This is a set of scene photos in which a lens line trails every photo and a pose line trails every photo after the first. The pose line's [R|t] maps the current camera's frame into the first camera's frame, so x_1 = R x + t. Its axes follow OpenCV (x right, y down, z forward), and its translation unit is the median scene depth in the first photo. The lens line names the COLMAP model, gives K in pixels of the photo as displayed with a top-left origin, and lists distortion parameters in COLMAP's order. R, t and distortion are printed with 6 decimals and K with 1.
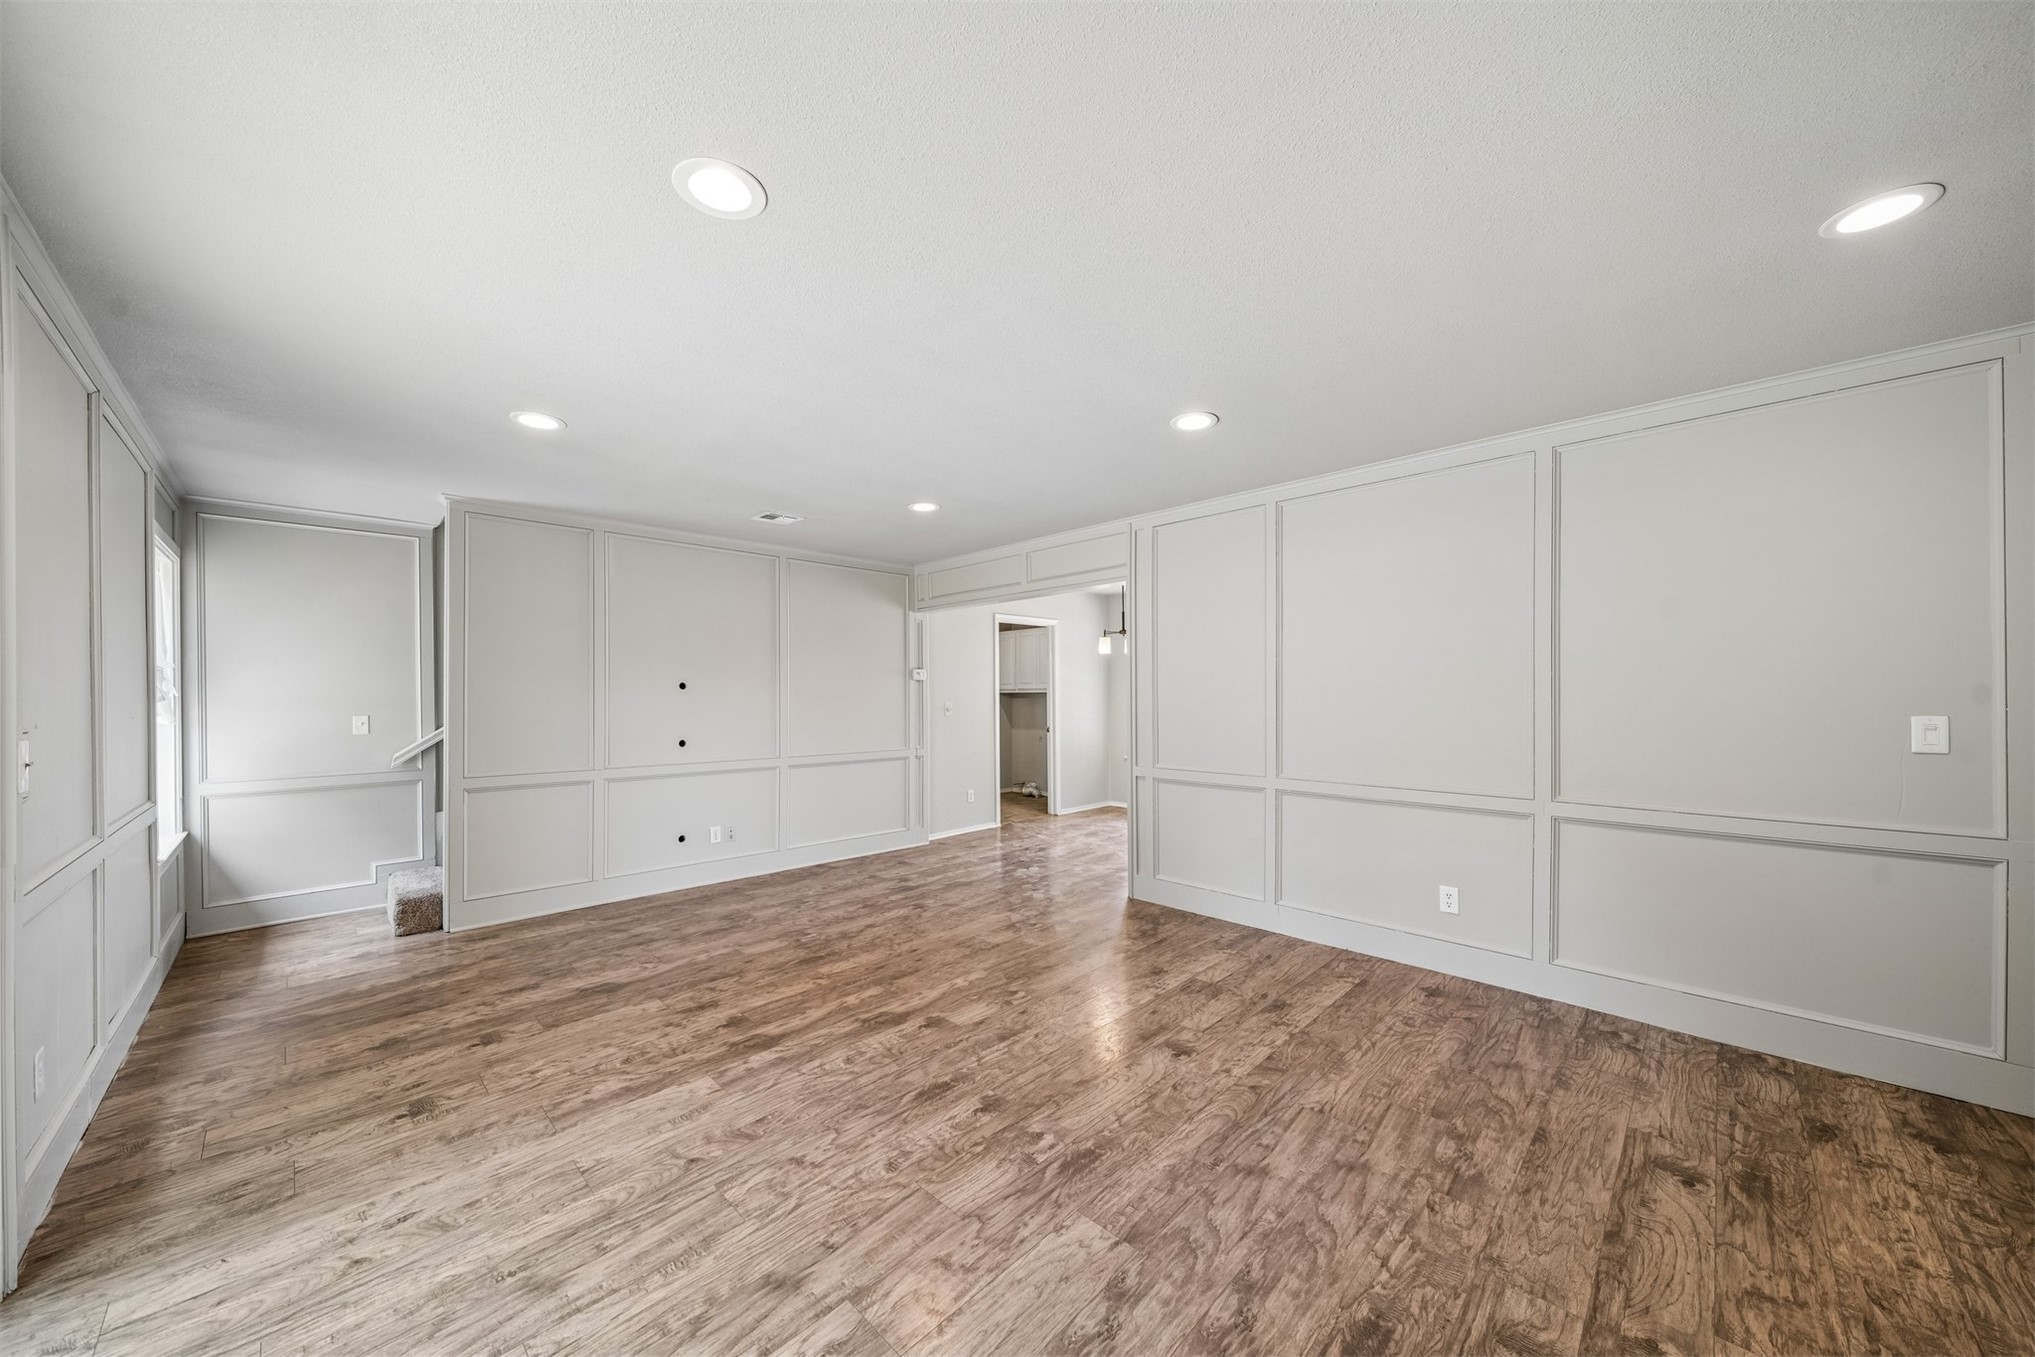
lens RADIAL K [[713.1, 0, 1028.3], [0, 713.1, 694.0], [0, 0, 1]] dist [0.001990, -0.000276]
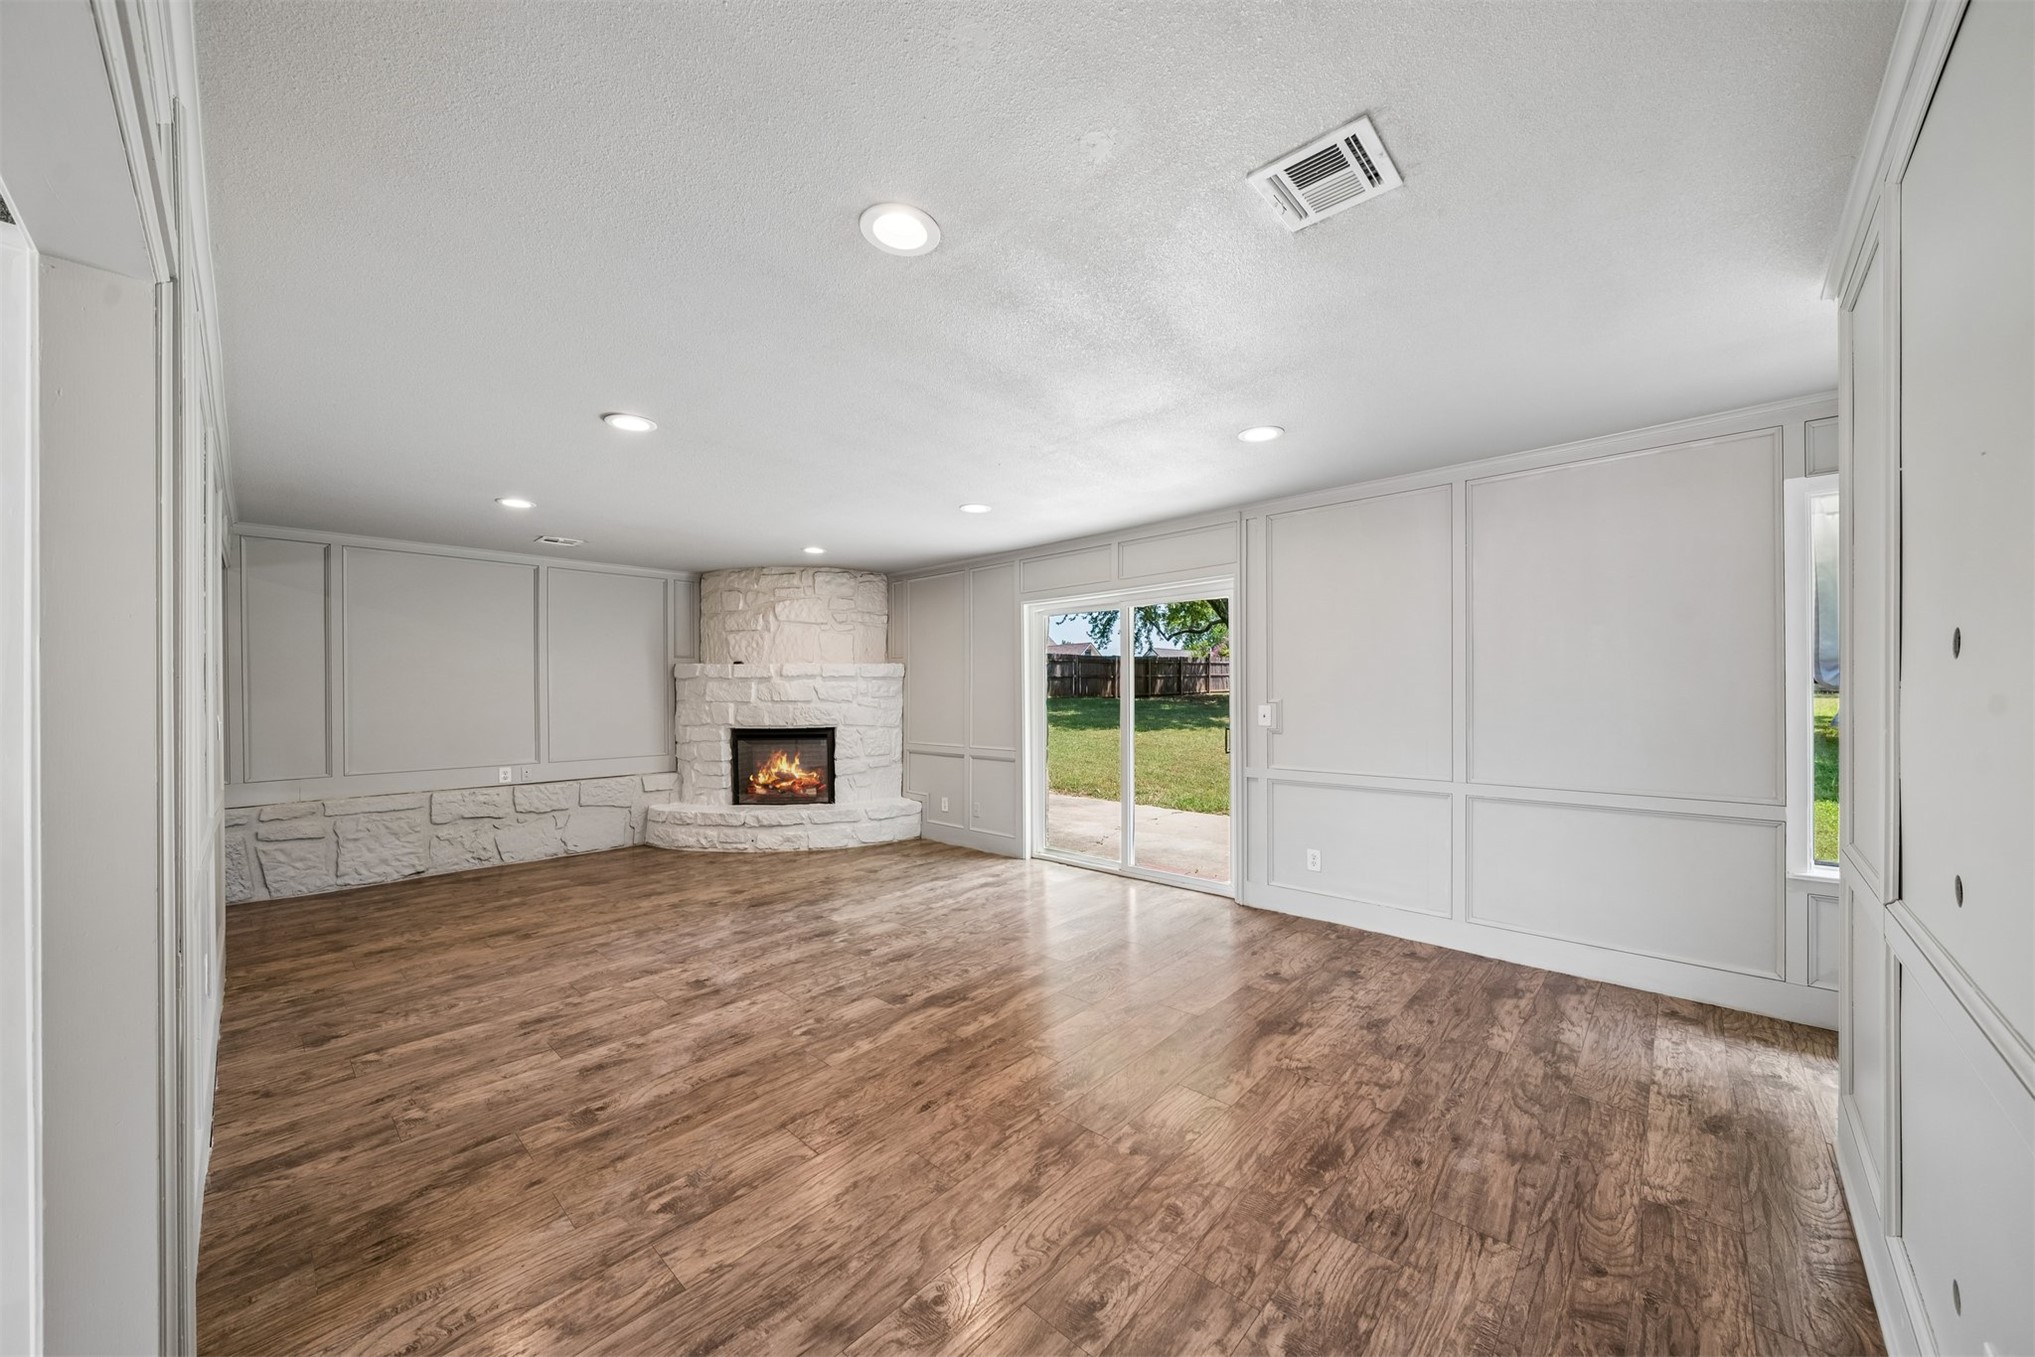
lens RADIAL K [[722.1, 0, 1029.8], [0, 722.1, 692.2], [0, 0, 1]] dist [0.002740, -0.000093]
pose [[-0.999482, 0.012601, -0.029620, -0.304108], [0.012493, 0.999915, 0.003832, 0.000289], [0.029665, 0.003460, -0.999554, 2.100245]]
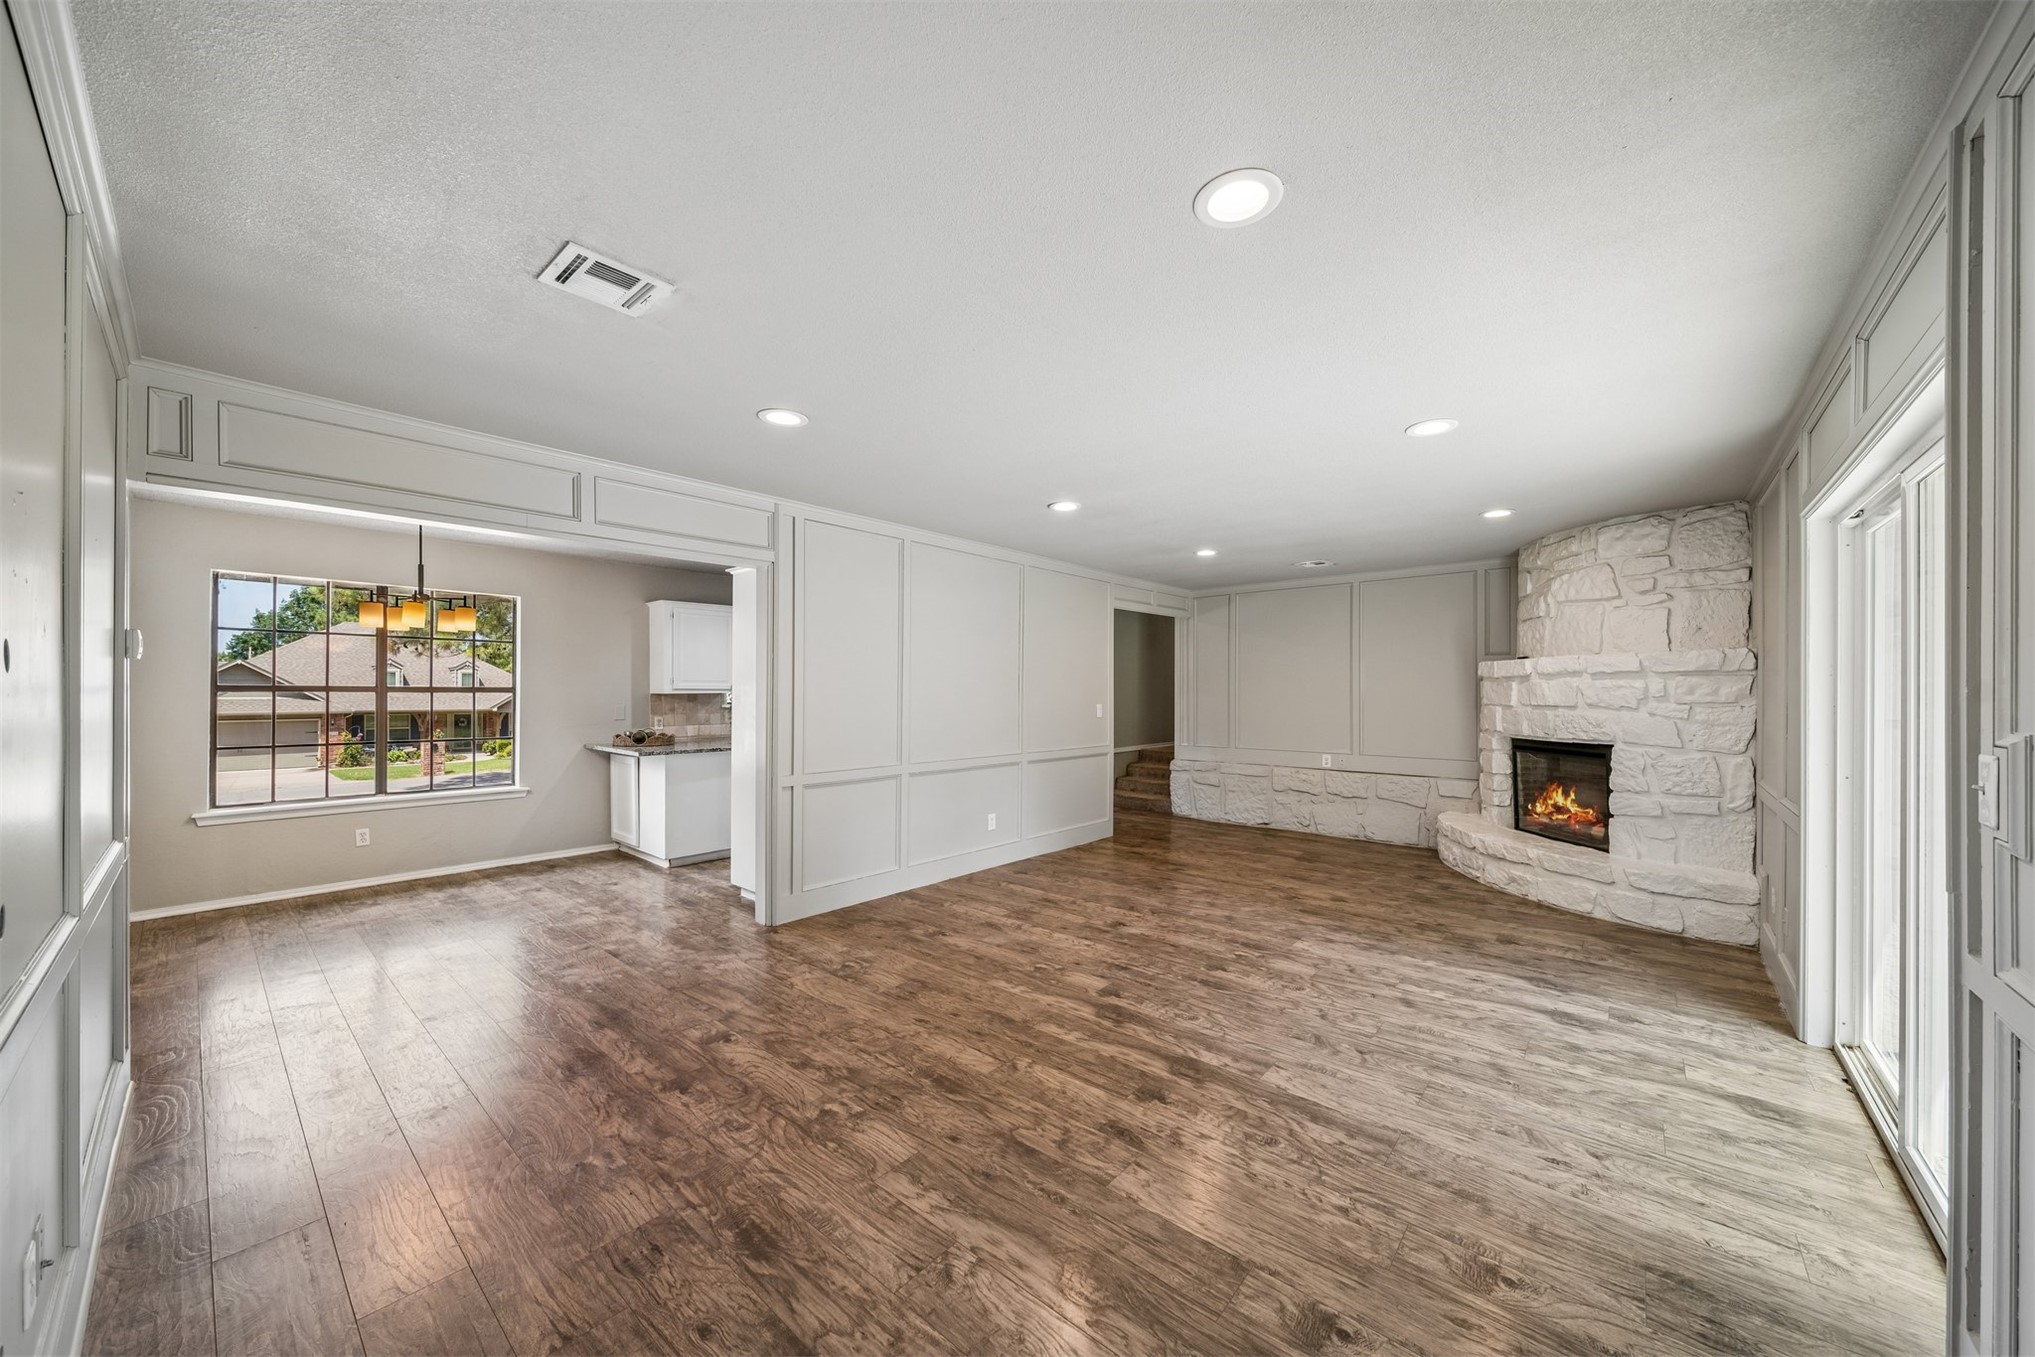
lens RADIAL K [[713.1, 0, 1028.3], [0, 713.1, 694.0], [0, 0, 1]] dist [0.001990, -0.000276]
pose [[-0.066707, 0.005004, 0.997760, -1.234579], [0.002425, 0.999985, -0.004853, 0.003898], [-0.997770, 0.002096, -0.066718, 1.206438]]
